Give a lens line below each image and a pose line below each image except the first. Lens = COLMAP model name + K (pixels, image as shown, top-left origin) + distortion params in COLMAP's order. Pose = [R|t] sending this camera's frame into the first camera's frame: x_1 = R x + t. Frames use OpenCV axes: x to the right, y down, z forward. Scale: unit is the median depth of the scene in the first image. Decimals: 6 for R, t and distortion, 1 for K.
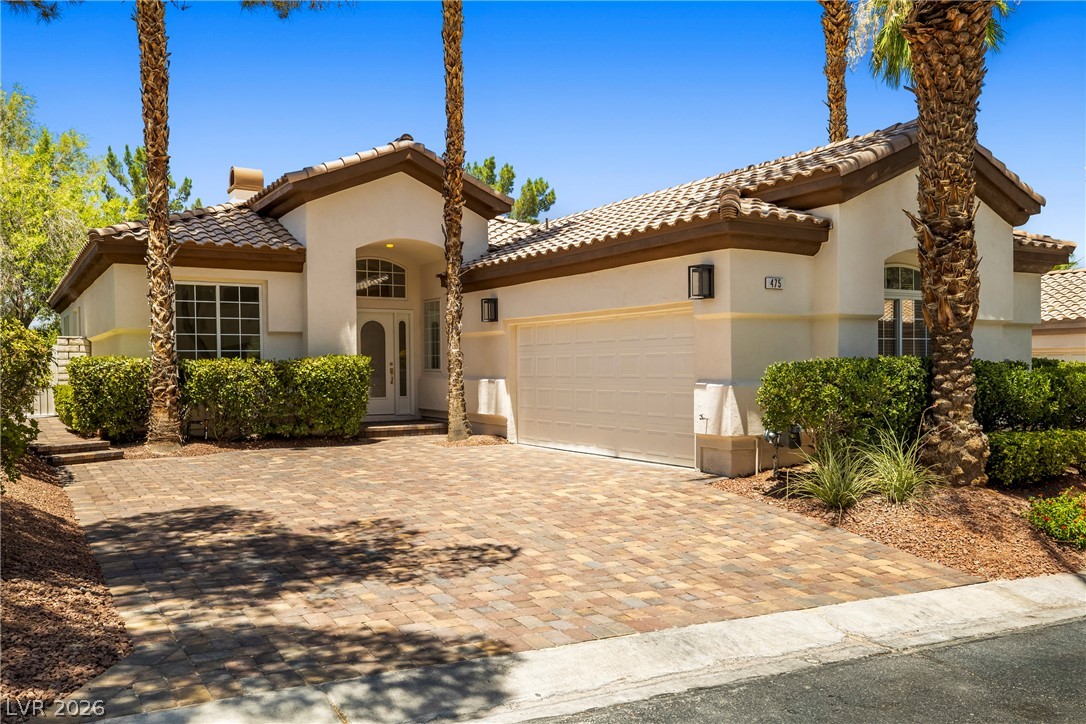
lens RADIAL K [[929.2, 0, 543.0], [0, 929.2, 362.0], [0, 0, 1]] dist [0.002350, 0.171433]
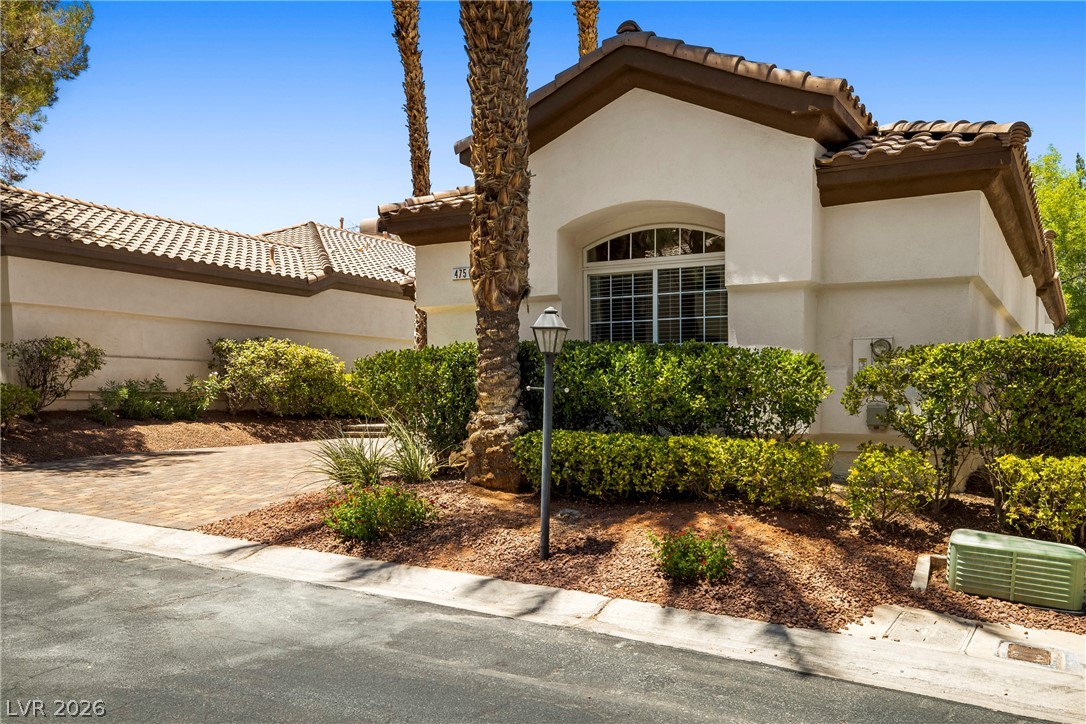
lens RADIAL K [[1055.3, 0, 543.4], [0, 1055.3, 444.0], [0, 0, 1]] dist [0.076068, -0.005669]
pose [[0.419786, 0.039716, -0.906754, 1.102293], [-0.007144, 0.999156, 0.040456, 0.042388], [0.907595, -0.010505, 0.419715, 0.507357]]
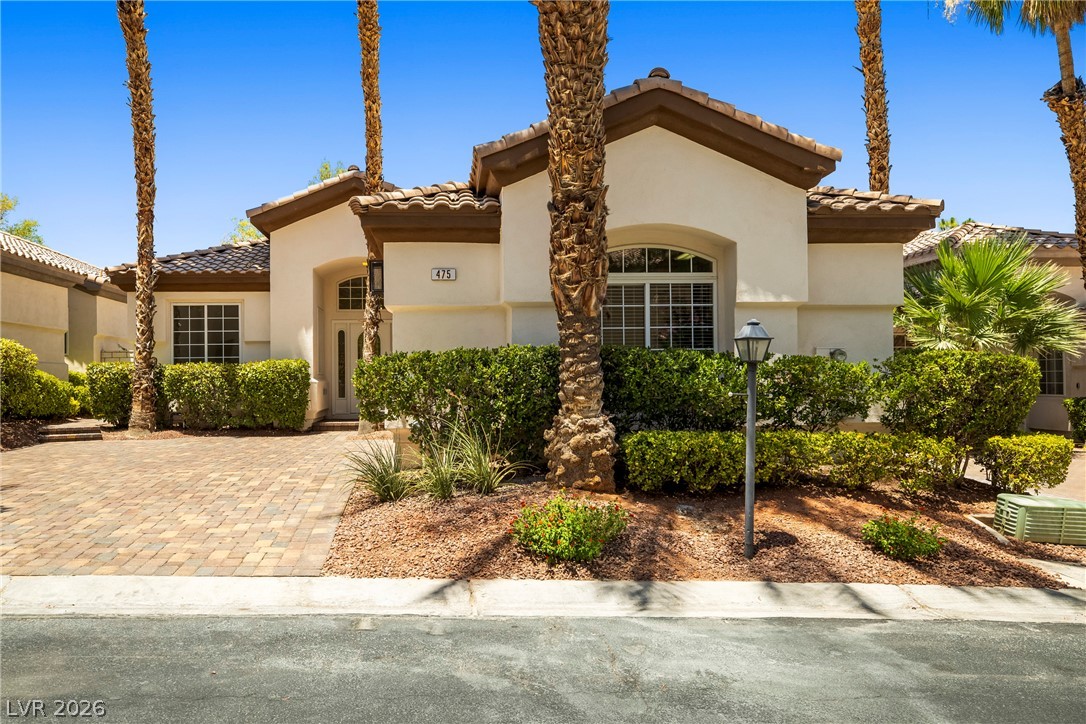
lens RADIAL K [[870.2, 0, 543.0], [0, 870.2, 362.0], [0, 0, 1]] dist [0.030779, 0.012407]
pose [[0.878081, -0.016155, -0.478239, 0.653421], [0.006397, 0.999737, -0.022027, 0.024359], [0.478469, 0.016282, 0.877953, 0.204879]]
